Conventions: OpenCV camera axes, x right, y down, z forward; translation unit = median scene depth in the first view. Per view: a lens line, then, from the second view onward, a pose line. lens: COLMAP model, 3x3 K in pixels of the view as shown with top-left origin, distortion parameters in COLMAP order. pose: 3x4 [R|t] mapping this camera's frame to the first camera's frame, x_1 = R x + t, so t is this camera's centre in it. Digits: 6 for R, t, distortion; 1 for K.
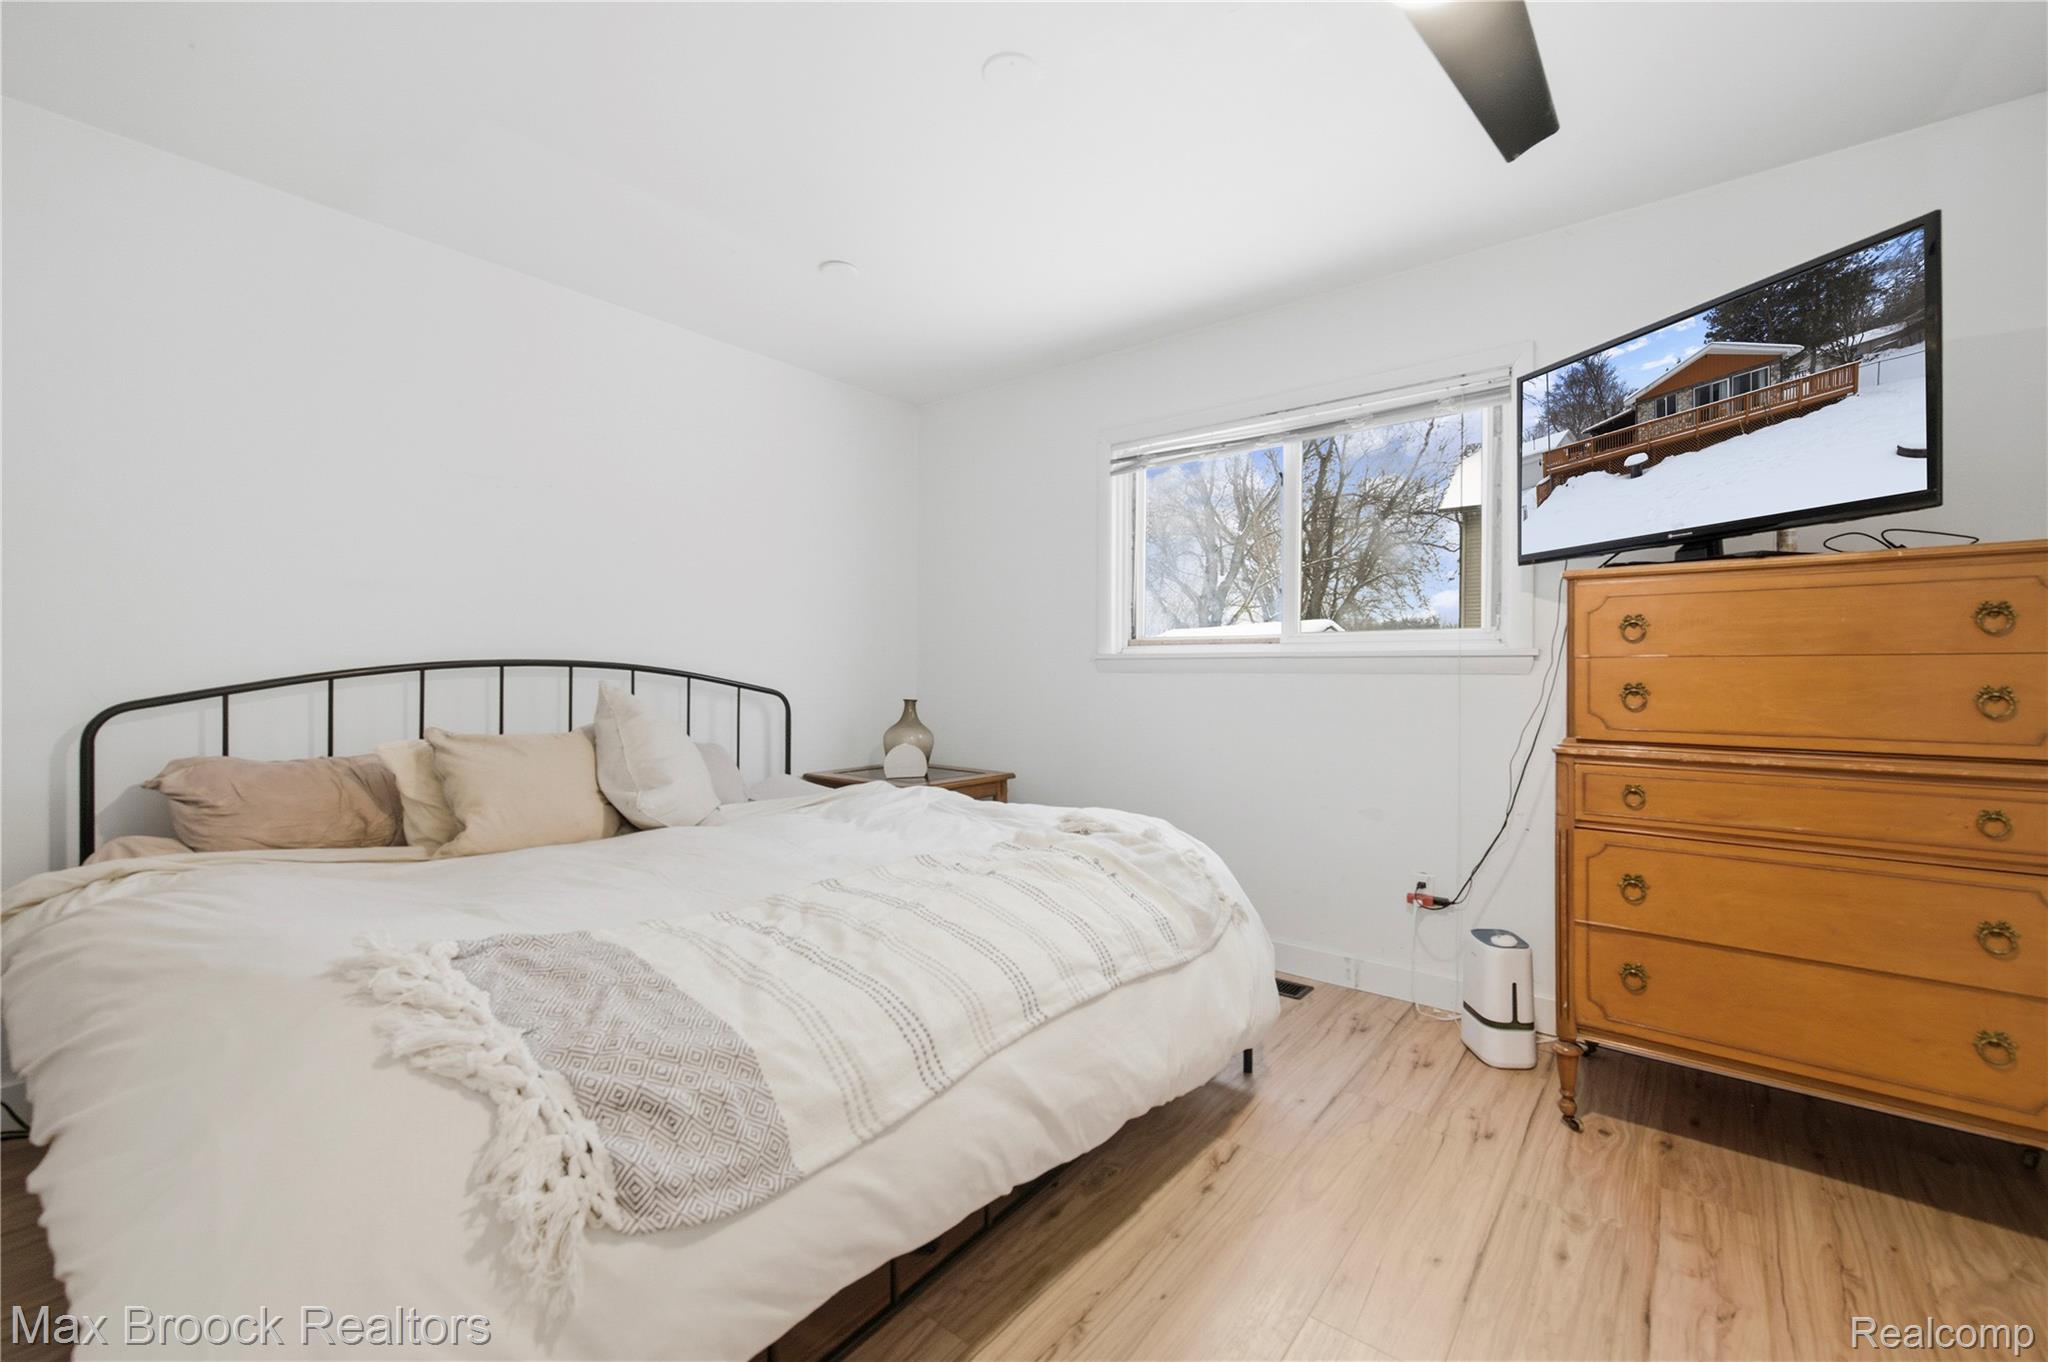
lens RADIAL K [[825.7, 0, 1026.0], [0, 825.7, 670.7], [0, 0, 1]] dist [0.006748, -0.001372]
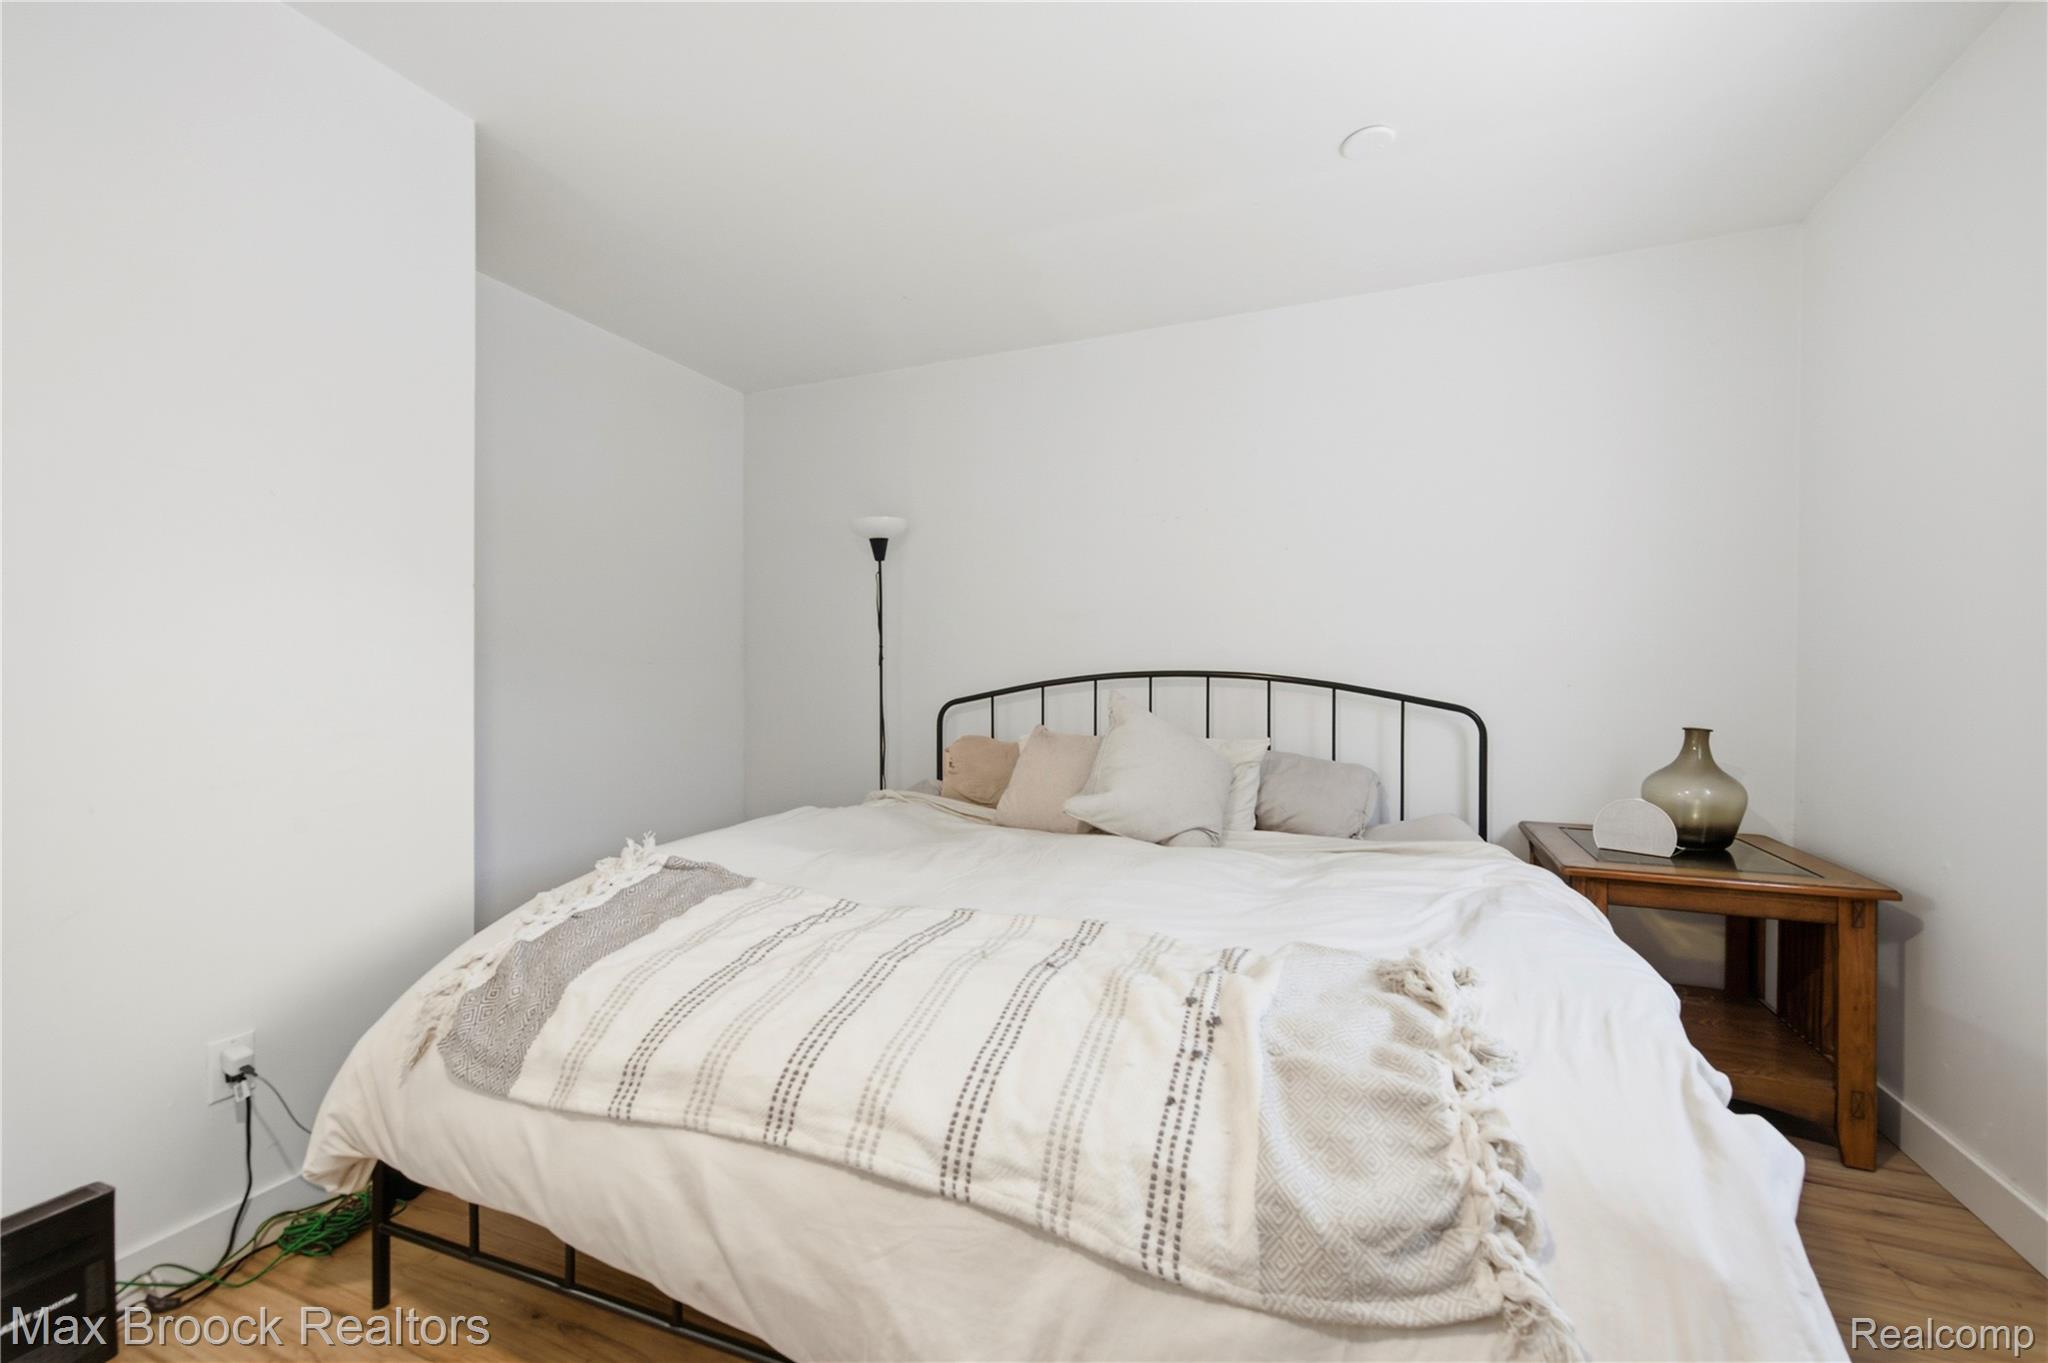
lens RADIAL K [[825.7, 0, 1027.4], [0, 825.7, 683.0], [0, 0, 1]] dist [0.006748, -0.001372]
pose [[0.294865, 0.000796, -0.955539, 0.615614], [-0.001774, 0.999998, 0.000286, 0.004927], [0.955537, 0.001611, 0.294866, 0.764338]]
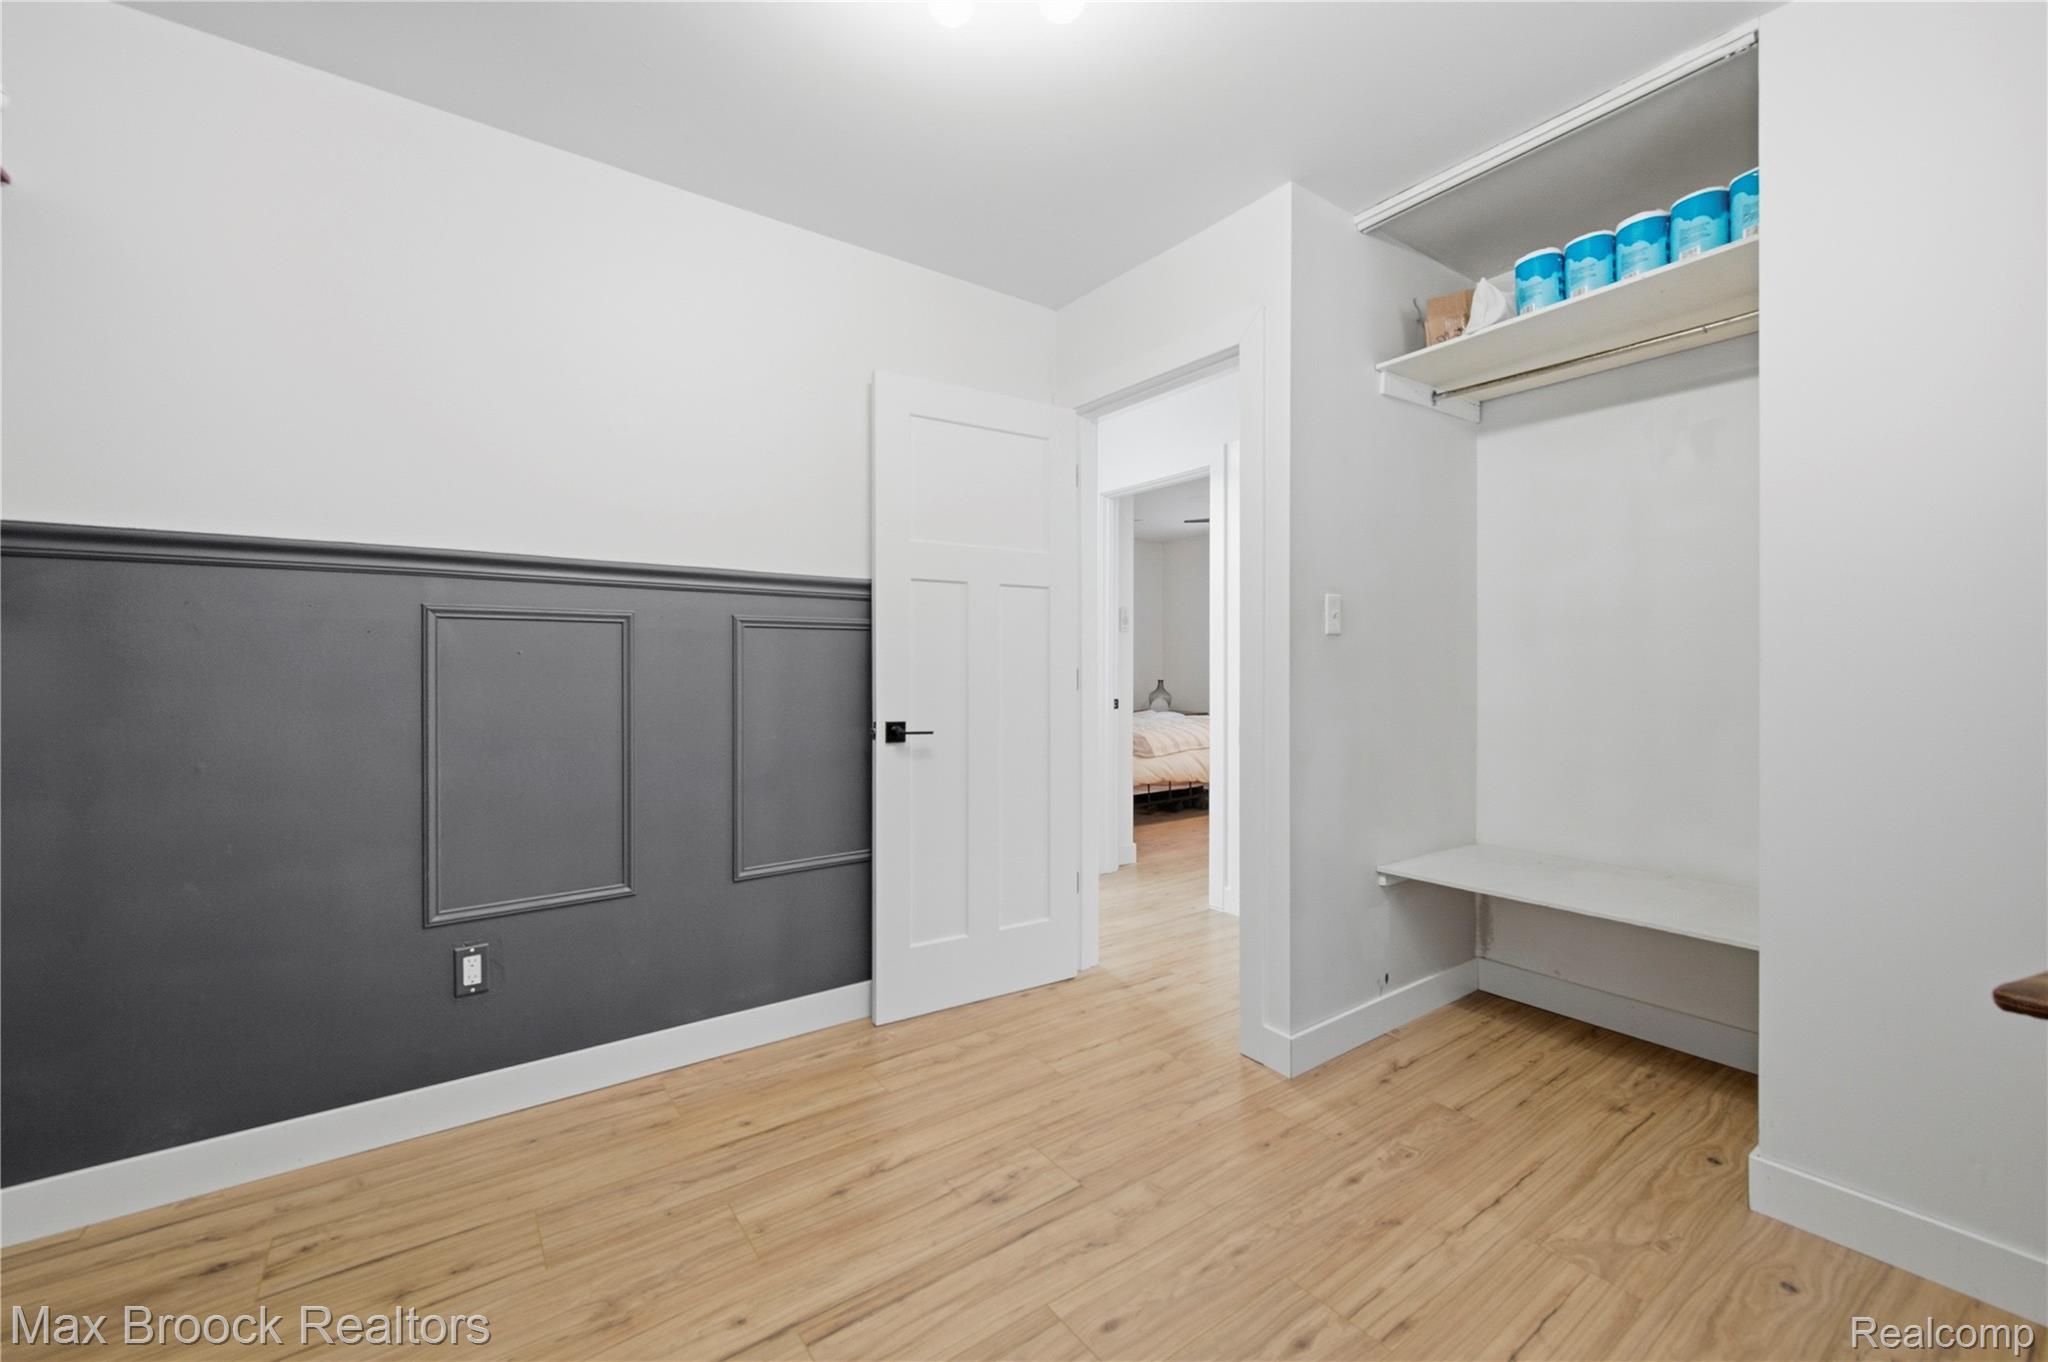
lens RADIAL K [[825.7, 0, 1022.5], [0, 825.7, 674.0], [0, 0, 1]] dist [0.006748, -0.001372]
pose [[0.964079, -0.004359, -0.265581, 0.196181], [0.006573, 0.999951, 0.007448, 0.003697], [0.265536, -0.008926, 0.964060, -2.582102]]
